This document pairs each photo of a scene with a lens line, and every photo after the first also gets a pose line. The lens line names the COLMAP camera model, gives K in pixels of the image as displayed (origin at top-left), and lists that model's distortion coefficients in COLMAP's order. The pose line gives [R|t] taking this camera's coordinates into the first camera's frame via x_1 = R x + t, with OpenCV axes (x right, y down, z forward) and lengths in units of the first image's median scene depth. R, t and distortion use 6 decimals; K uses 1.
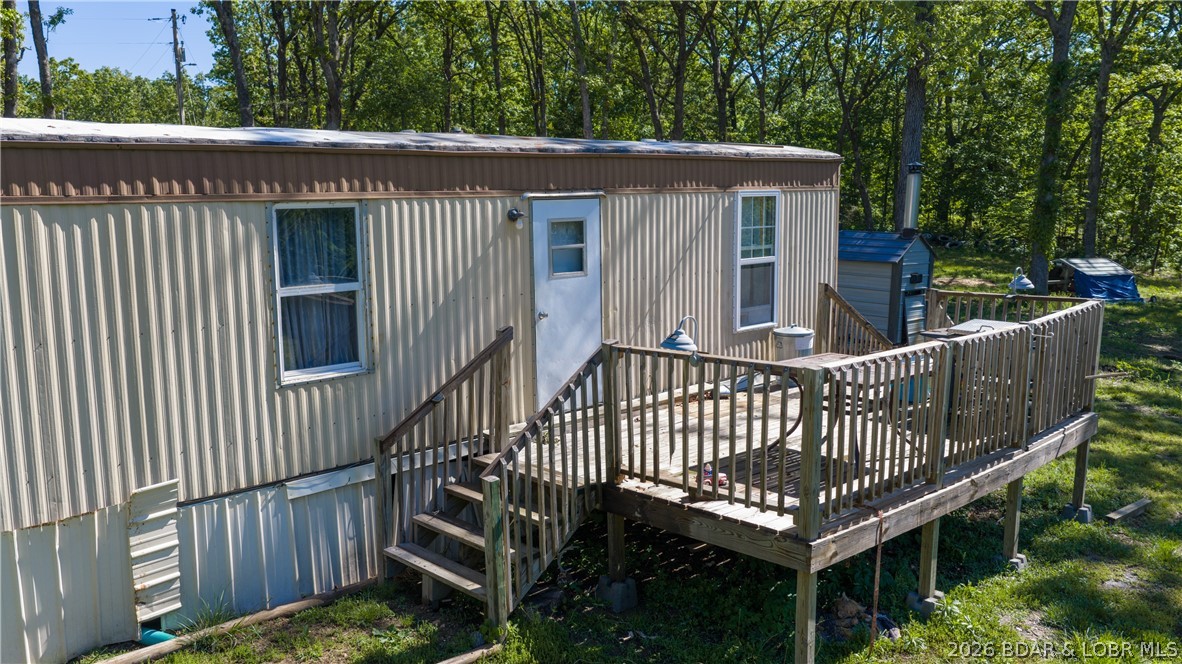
lens RADIAL K [[976.5, 0, 591.0], [0, 976.5, 332.0], [0, 0, 1]] dist [0.032088, -0.059931]
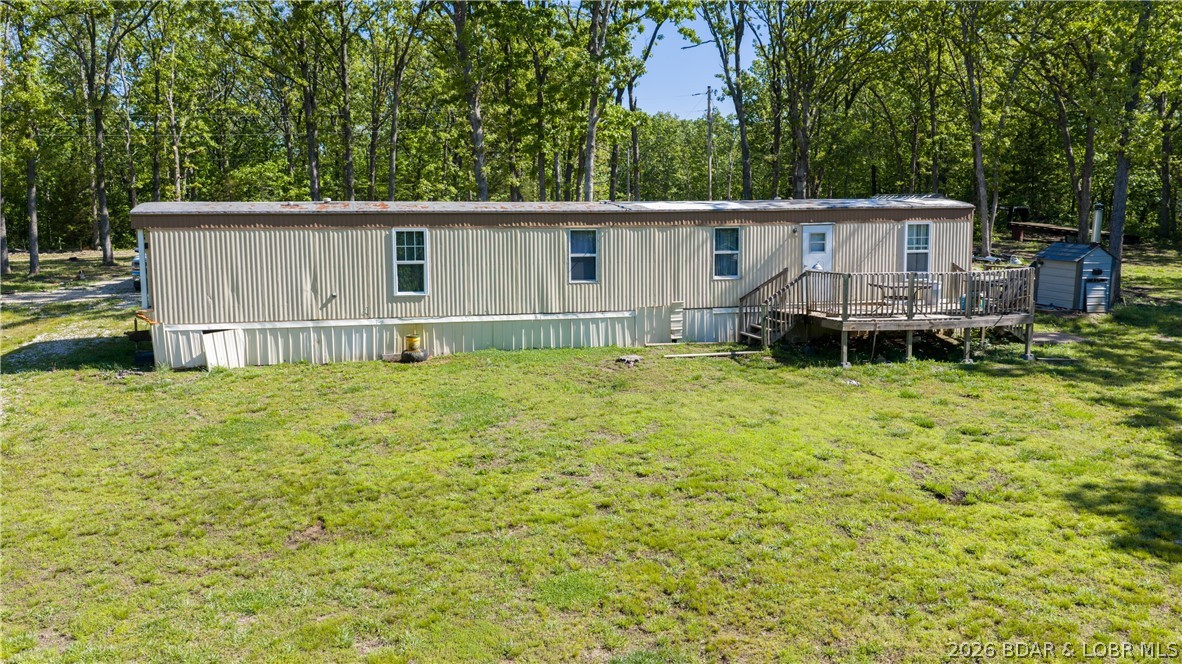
lens RADIAL K [[976.5, 0, 591.0], [0, 976.5, 332.0], [0, 0, 1]] dist [0.032088, -0.059931]
pose [[0.870032, 0.061505, -0.489143, 0.800926], [-0.070034, 0.997544, 0.000864, 0.212622], [0.487995, 0.033505, 0.872203, -1.758508]]
